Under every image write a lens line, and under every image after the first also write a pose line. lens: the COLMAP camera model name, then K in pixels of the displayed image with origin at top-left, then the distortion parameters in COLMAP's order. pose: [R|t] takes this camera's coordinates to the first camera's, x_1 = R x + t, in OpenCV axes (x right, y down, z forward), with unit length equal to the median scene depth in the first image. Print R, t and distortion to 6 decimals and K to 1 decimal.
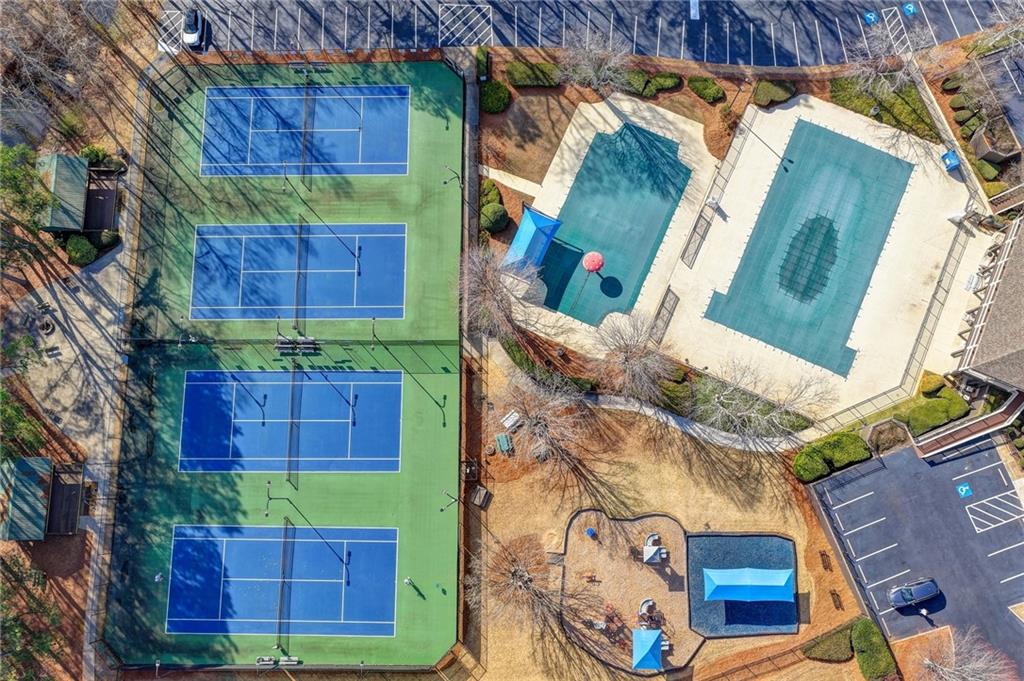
lens RADIAL K [[850.3, 0, 515.1], [0, 850.3, 346.1], [0, 0, 1]] dist [-0.009304, 0.034589]
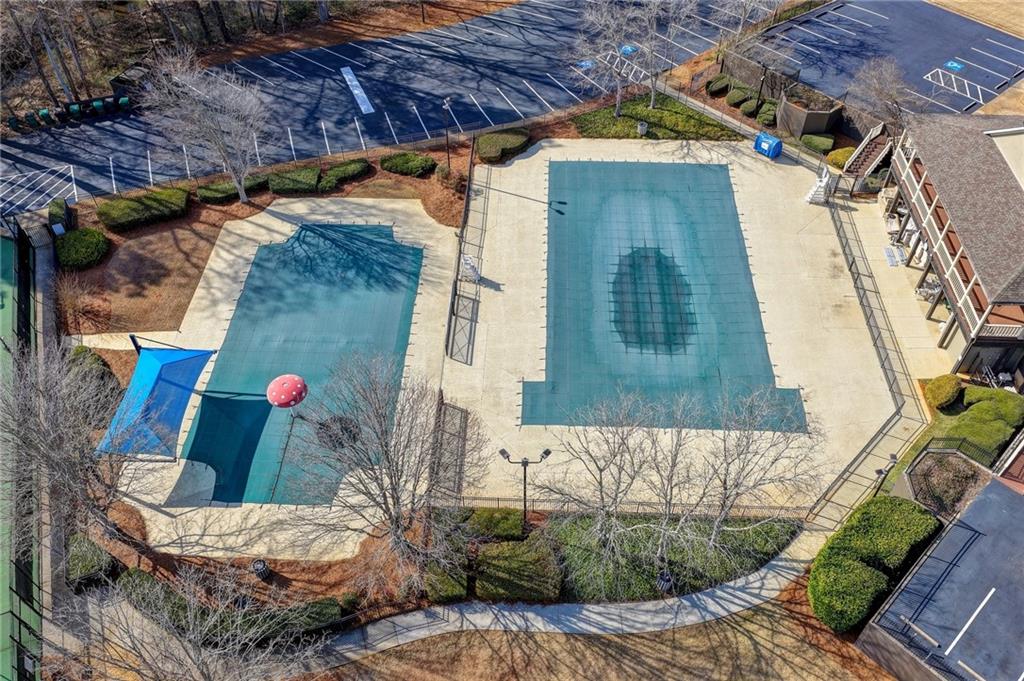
lens RADIAL K [[850.3, 0, 515.1], [0, 850.3, 346.1], [0, 0, 1]] dist [-0.009304, 0.034589]
pose [[0.929803, -0.262377, 0.258115, 0.090937], [0.360640, 0.789552, -0.496535, 0.184589], [-0.073516, 0.554766, 0.828752, 0.517161]]
